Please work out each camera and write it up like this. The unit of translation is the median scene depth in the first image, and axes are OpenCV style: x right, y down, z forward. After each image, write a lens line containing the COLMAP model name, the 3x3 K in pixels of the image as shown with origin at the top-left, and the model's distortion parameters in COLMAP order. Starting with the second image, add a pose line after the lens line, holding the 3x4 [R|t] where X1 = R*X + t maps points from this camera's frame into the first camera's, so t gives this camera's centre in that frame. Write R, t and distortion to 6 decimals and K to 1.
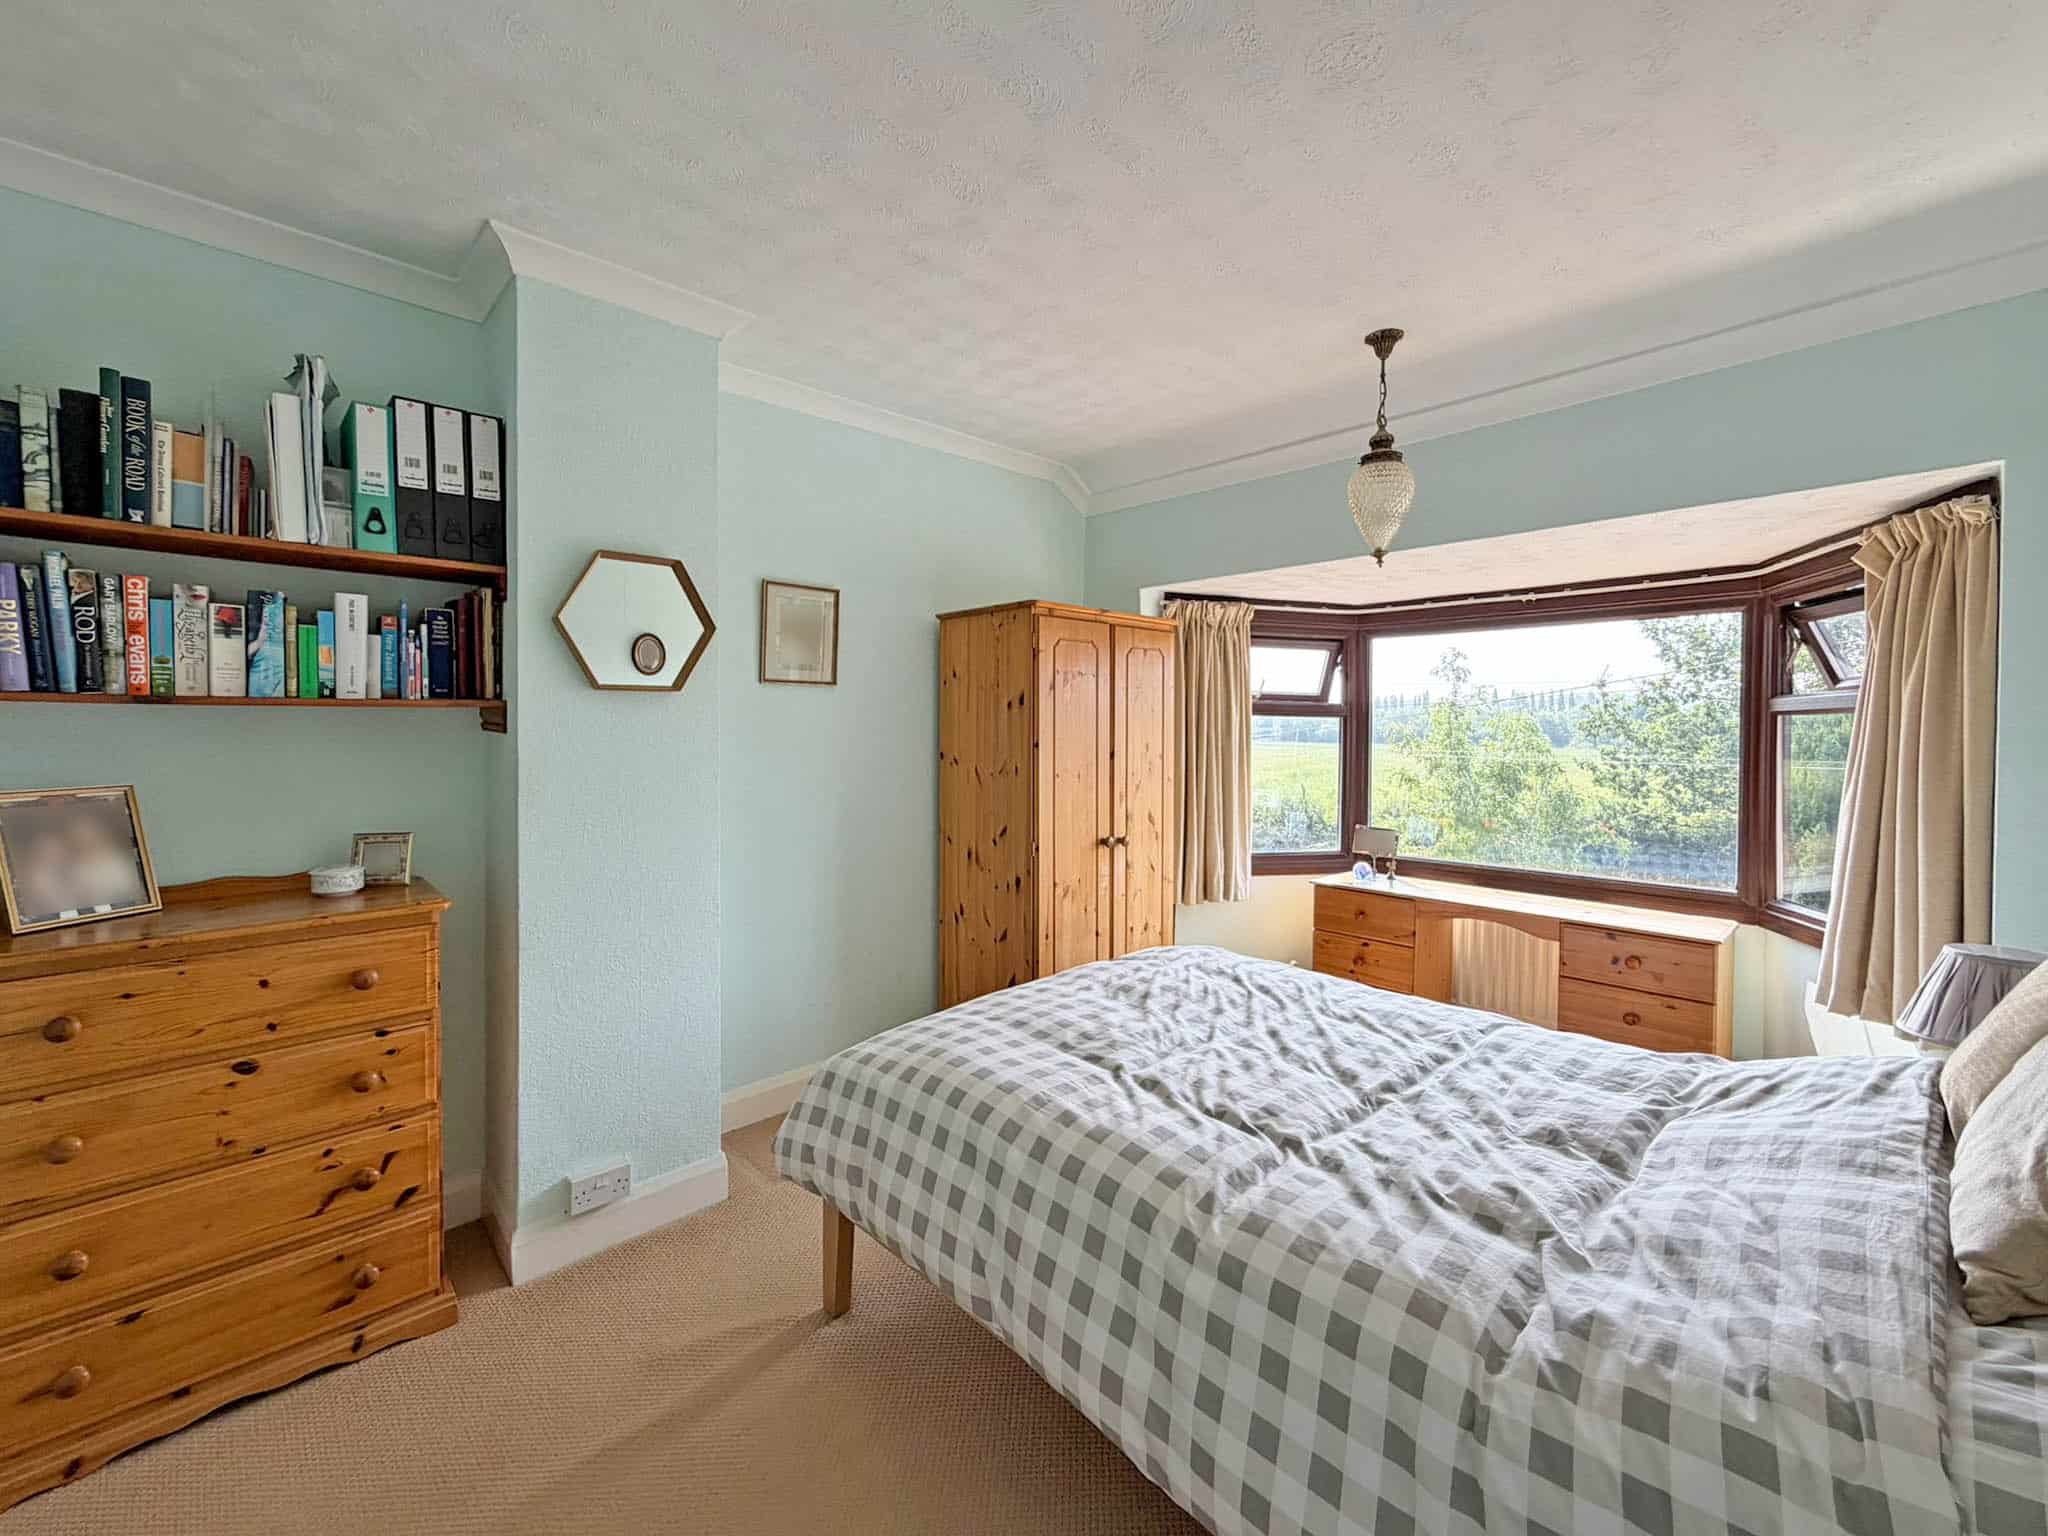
lens RADIAL K [[835.0, 0, 1029.5], [0, 835.0, 751.4], [0, 0, 1]] dist [-0.003478, 0.000269]
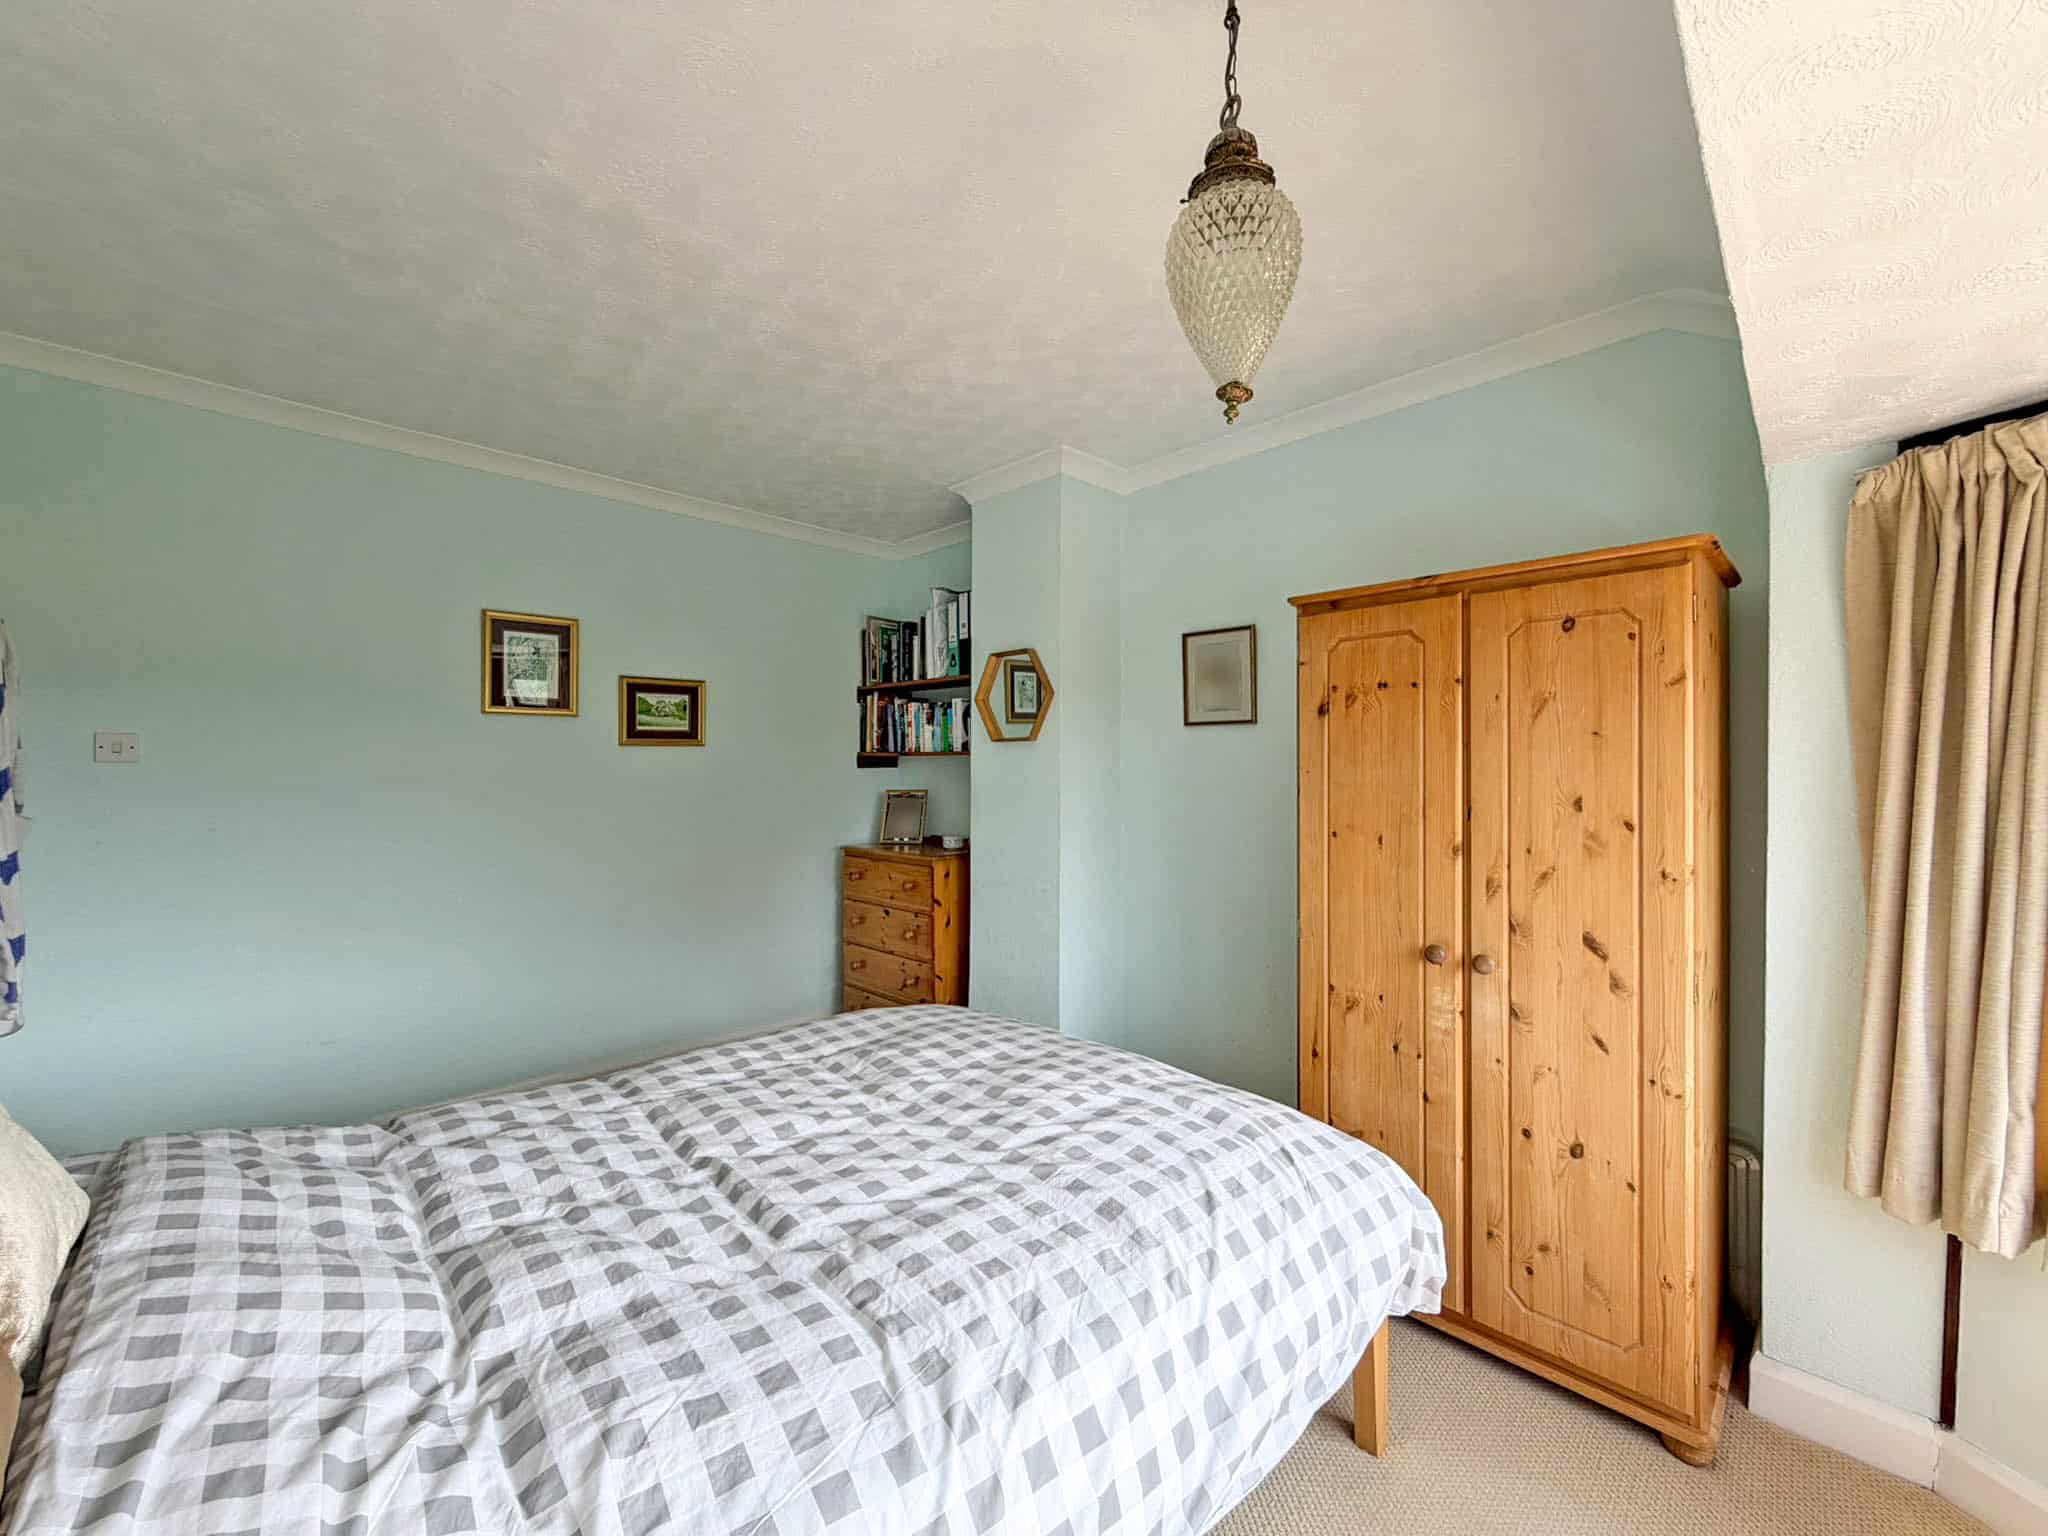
lens RADIAL K [[835.0, 0, 1029.4], [0, 835.0, 766.9], [0, 0, 1]] dist [-0.003478, 0.000269]
pose [[0.005622, 0.001600, -0.999983, 1.182624], [-0.029395, 0.999567, 0.001434, -0.033756], [0.999552, 0.029386, 0.005667, 1.174154]]
